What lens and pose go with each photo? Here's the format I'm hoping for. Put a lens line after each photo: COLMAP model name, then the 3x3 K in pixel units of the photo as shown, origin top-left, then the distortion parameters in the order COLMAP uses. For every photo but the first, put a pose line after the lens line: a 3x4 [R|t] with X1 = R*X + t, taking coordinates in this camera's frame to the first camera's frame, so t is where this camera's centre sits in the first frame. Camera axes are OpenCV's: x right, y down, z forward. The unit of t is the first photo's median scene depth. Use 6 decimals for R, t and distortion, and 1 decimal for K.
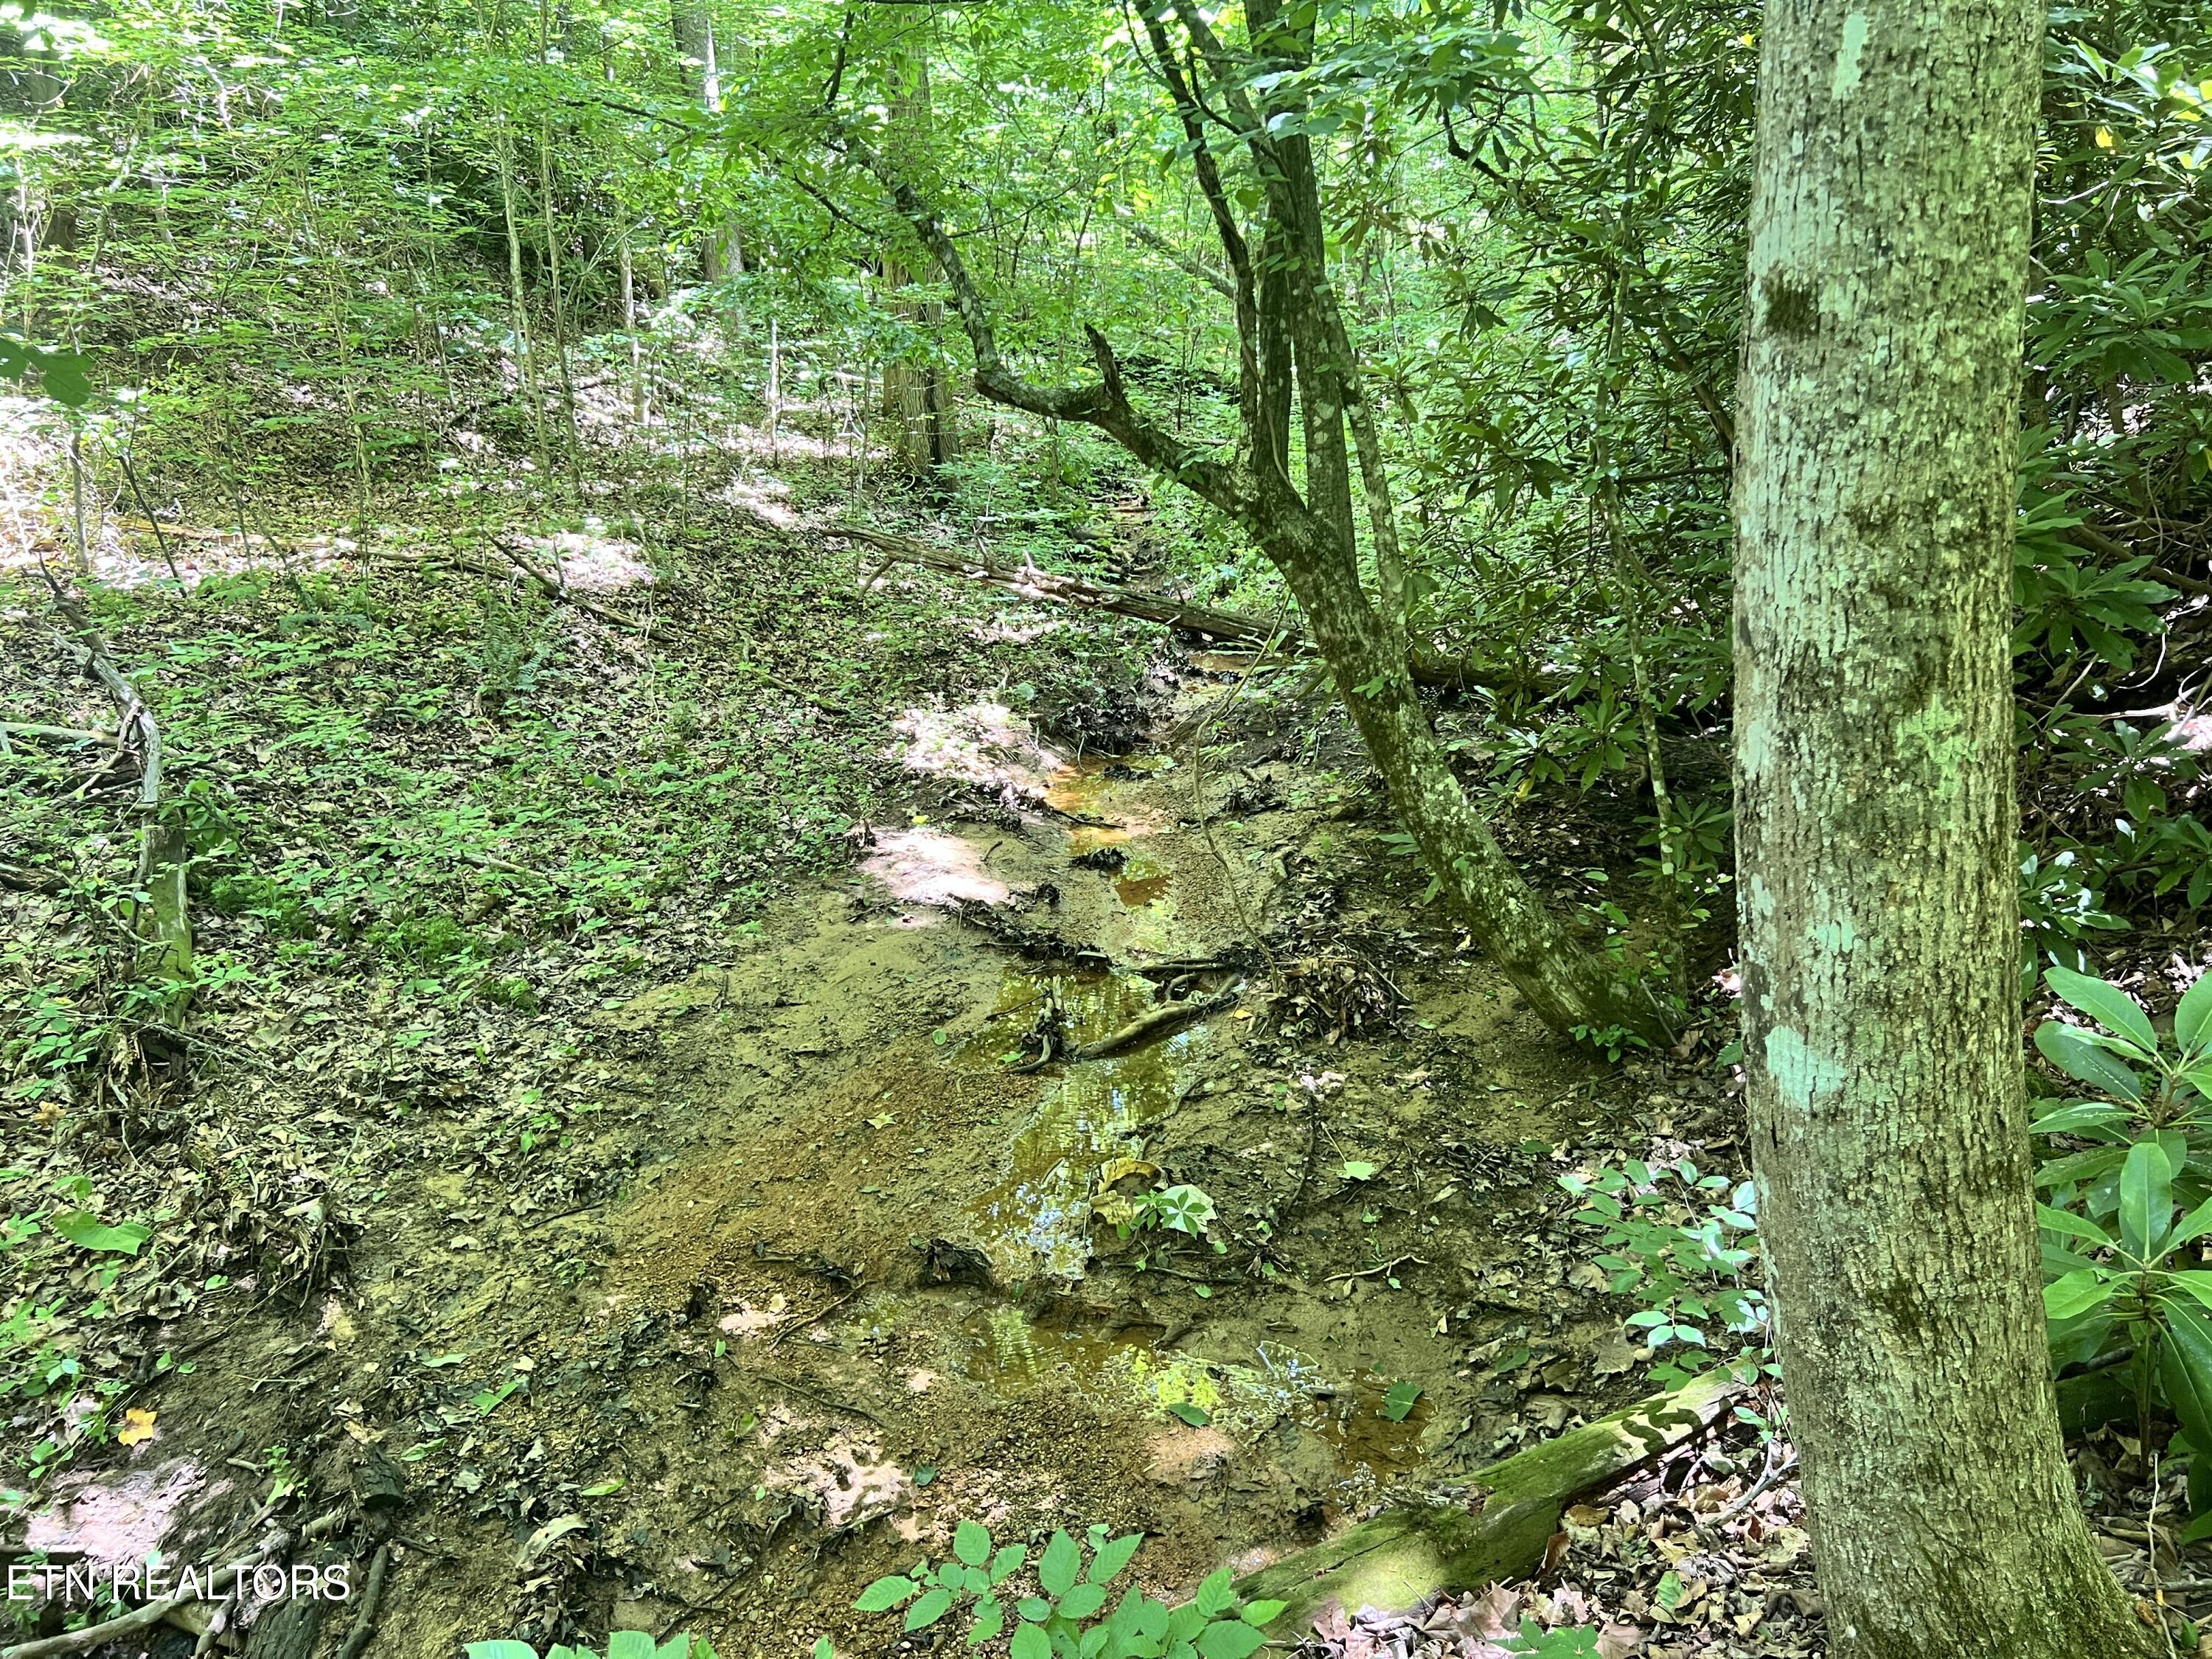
lens RADIAL K [[1652.3, 0, 1110.9], [0, 1652.3, 831.0], [0, 0, 1]] dist [0.021351, -0.027358]
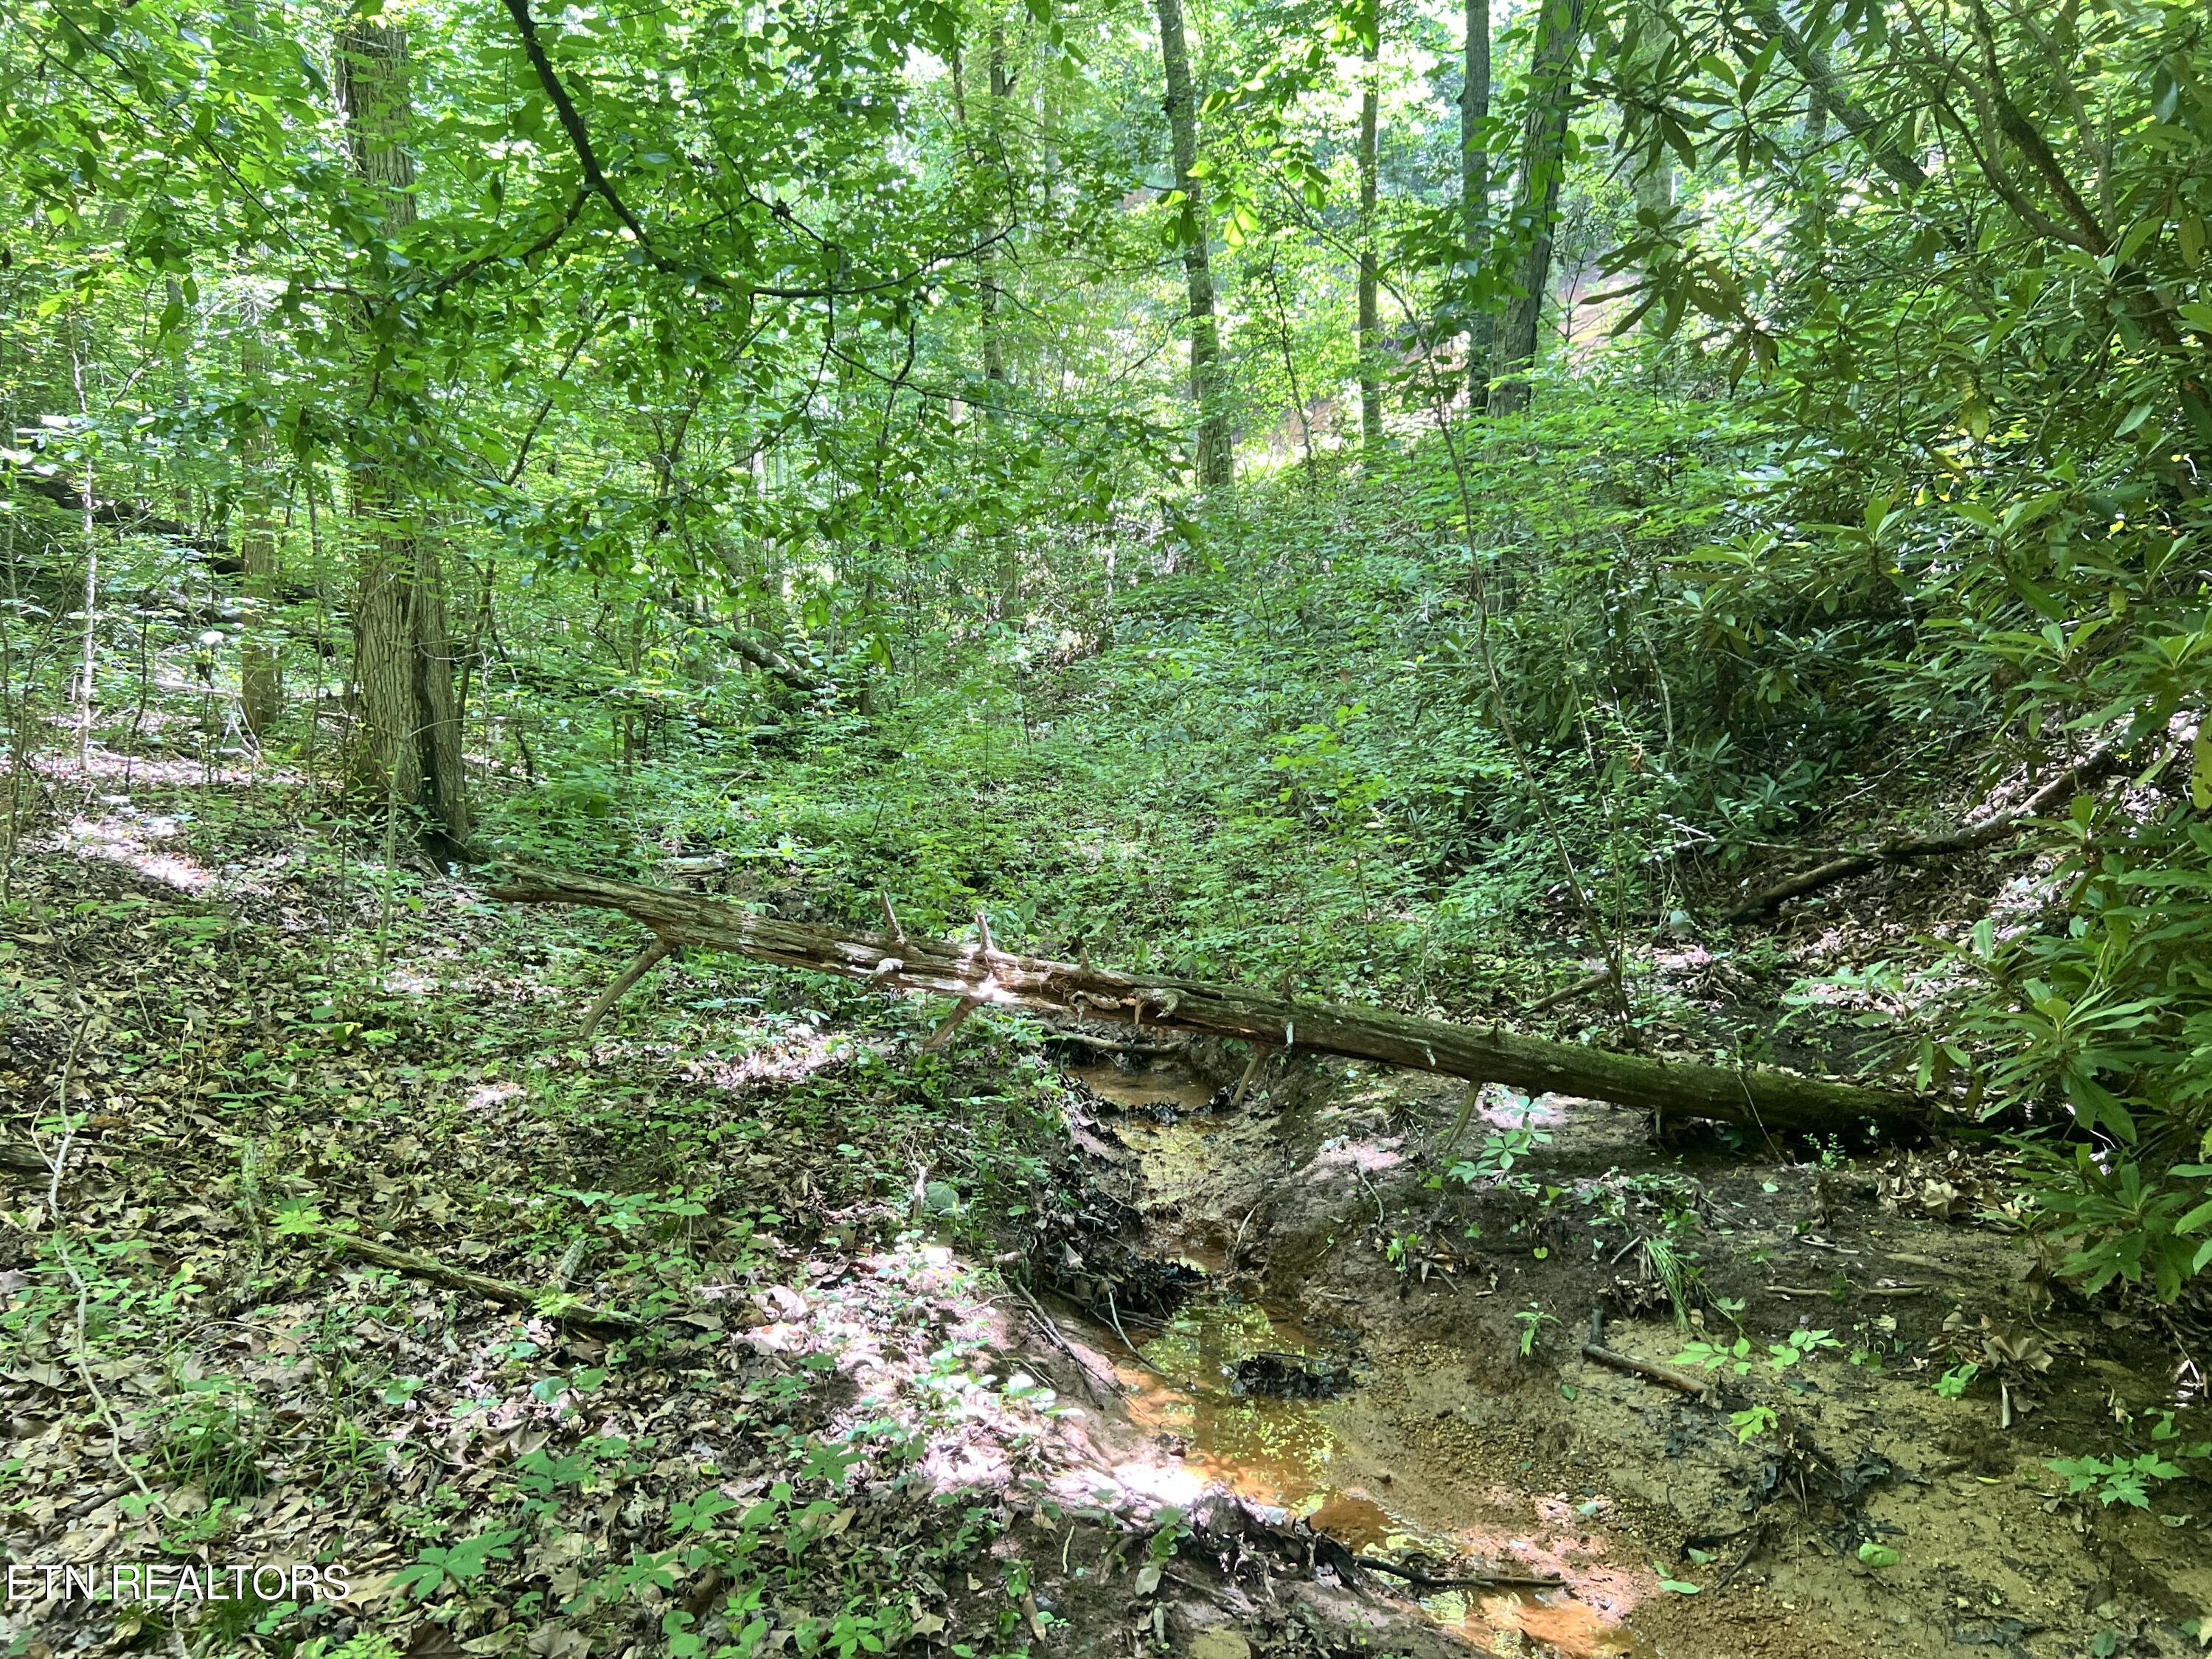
lens RADIAL K [[1652.3, 0, 1105.6], [0, 1652.3, 833.2], [0, 0, 1]] dist [0.021351, -0.027358]
pose [[0.907758, -0.025125, 0.418740, -0.191415], [0.111821, 0.976581, -0.183811, -0.087767], [-0.404315, 0.213680, 0.889309, 0.490815]]
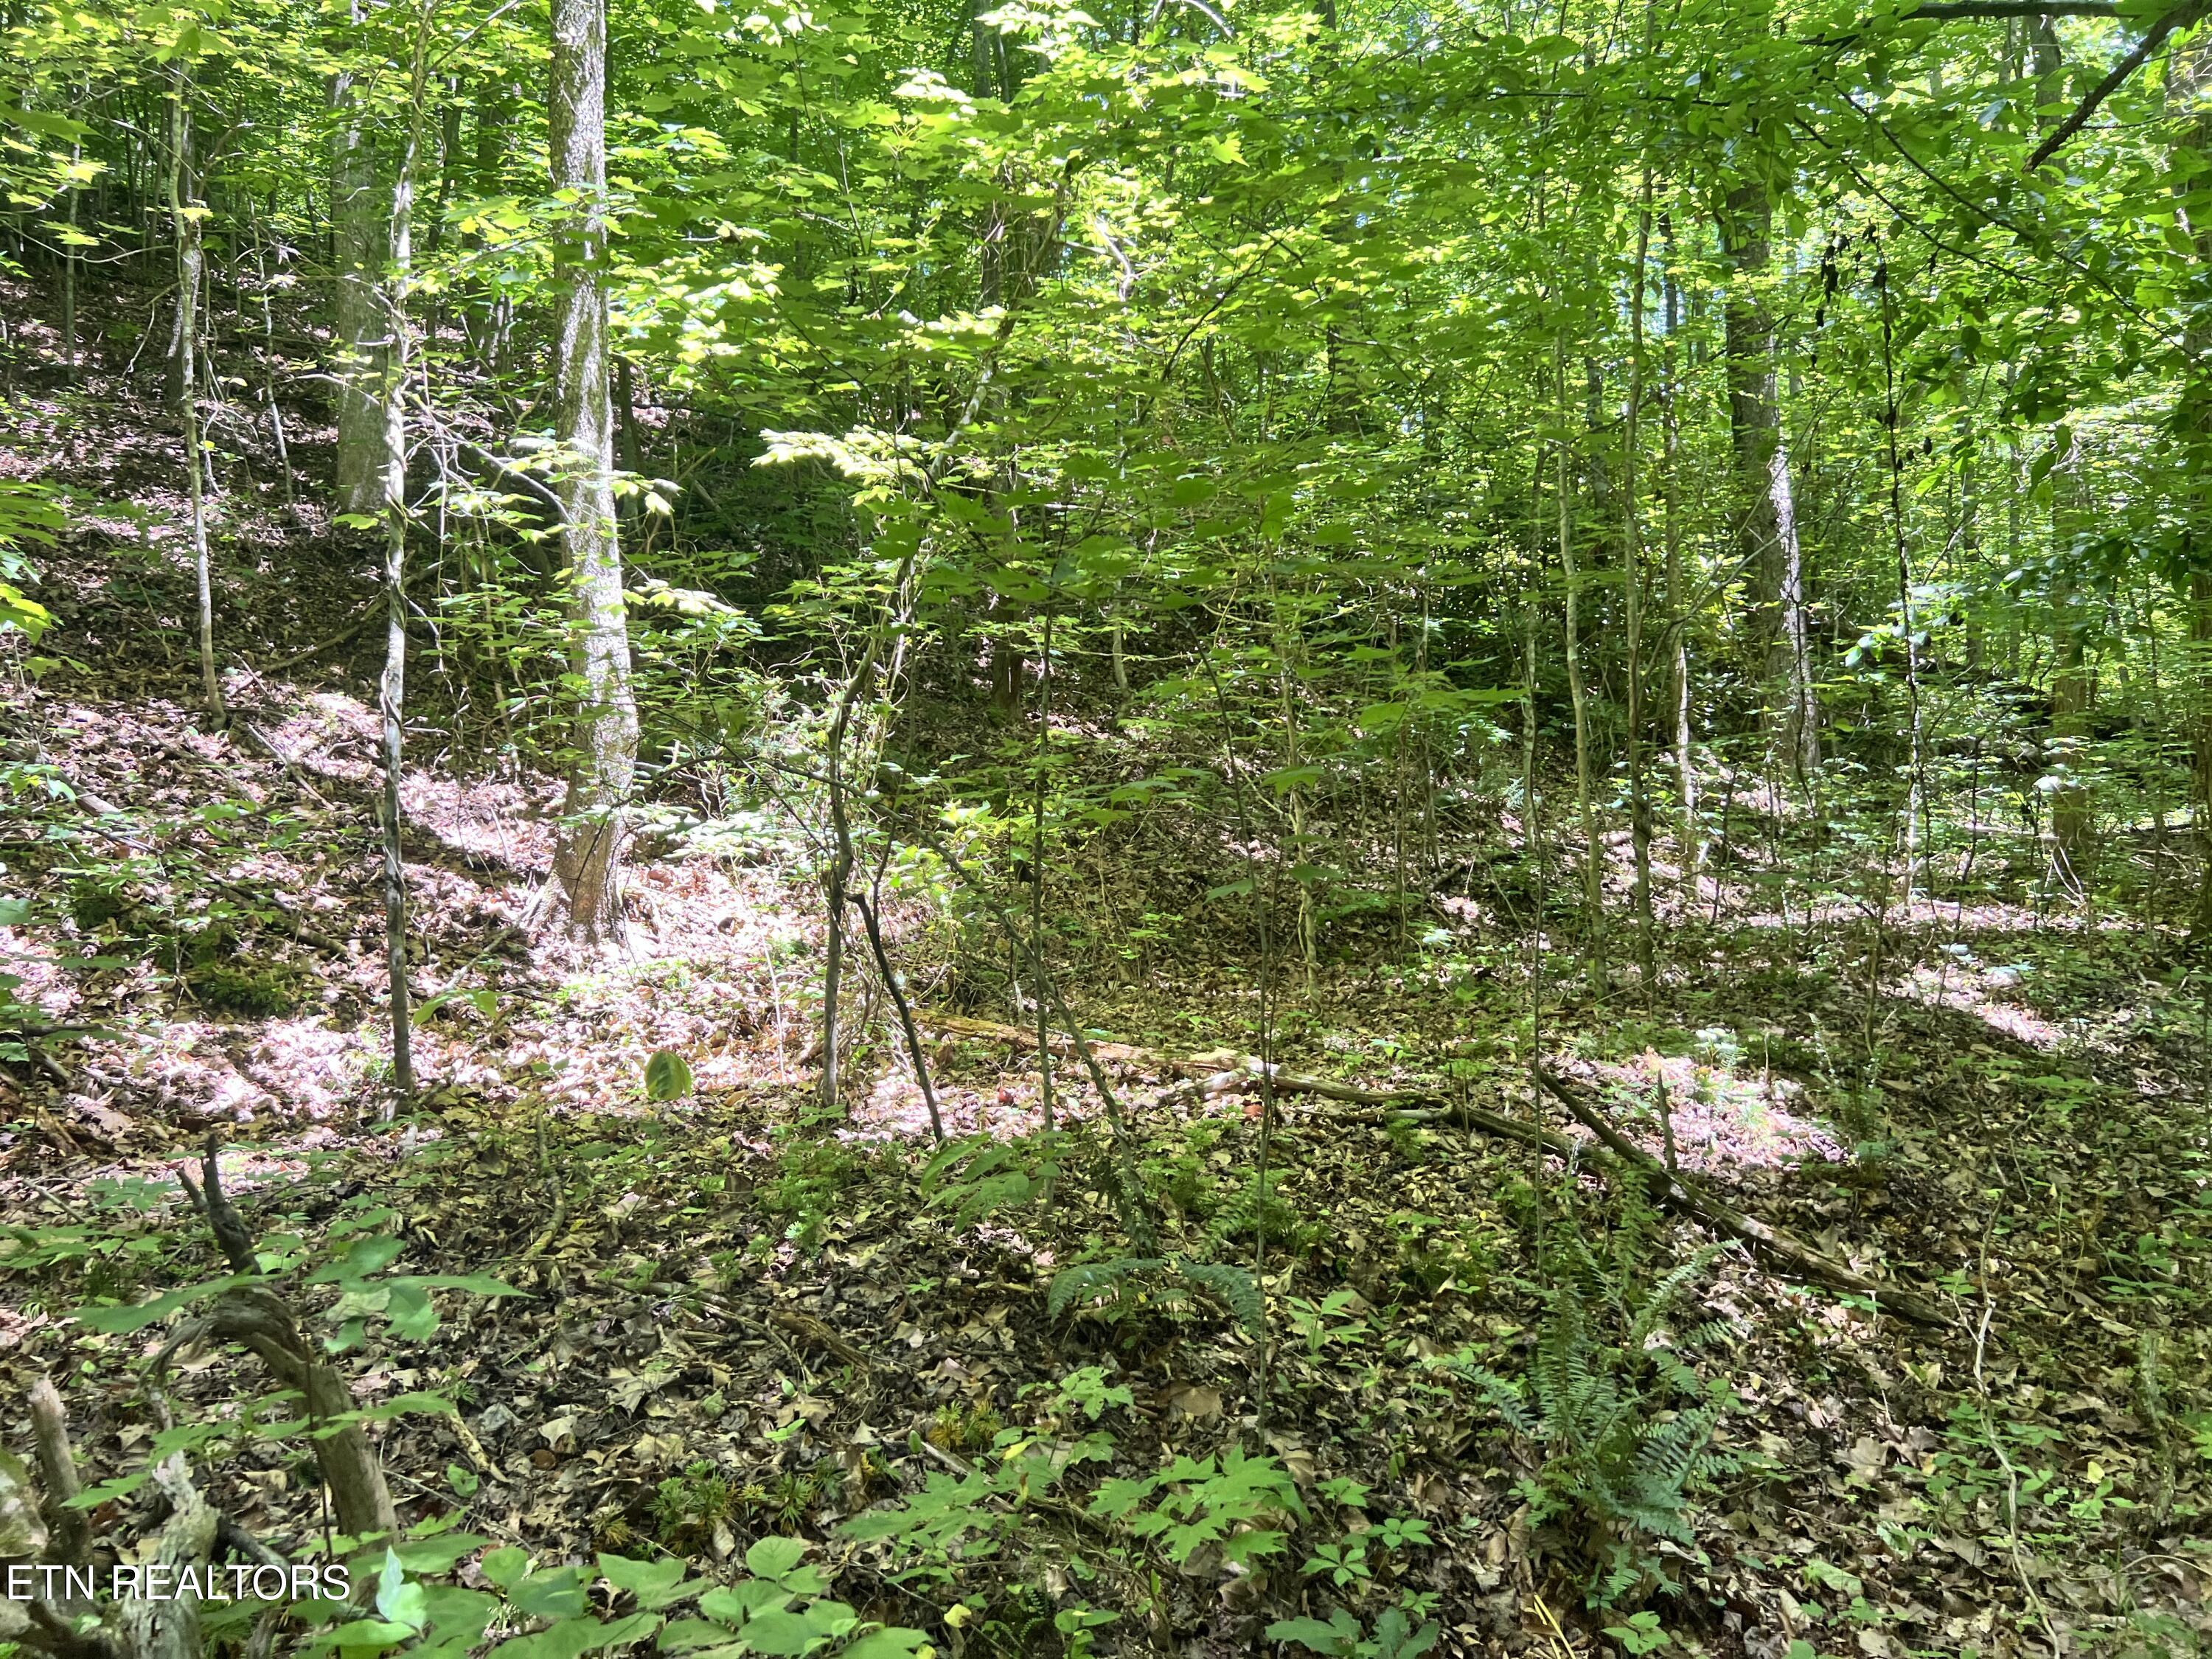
lens RADIAL K [[1652.3, 0, 1102.8], [0, 1652.3, 822.1], [0, 0, 1]] dist [0.021351, -0.027358]
pose [[0.851459, -0.043773, -0.522591, -0.214672], [-0.115451, 0.956416, -0.268216, -0.096159], [0.511555, 0.288709, 0.809295, 0.502176]]
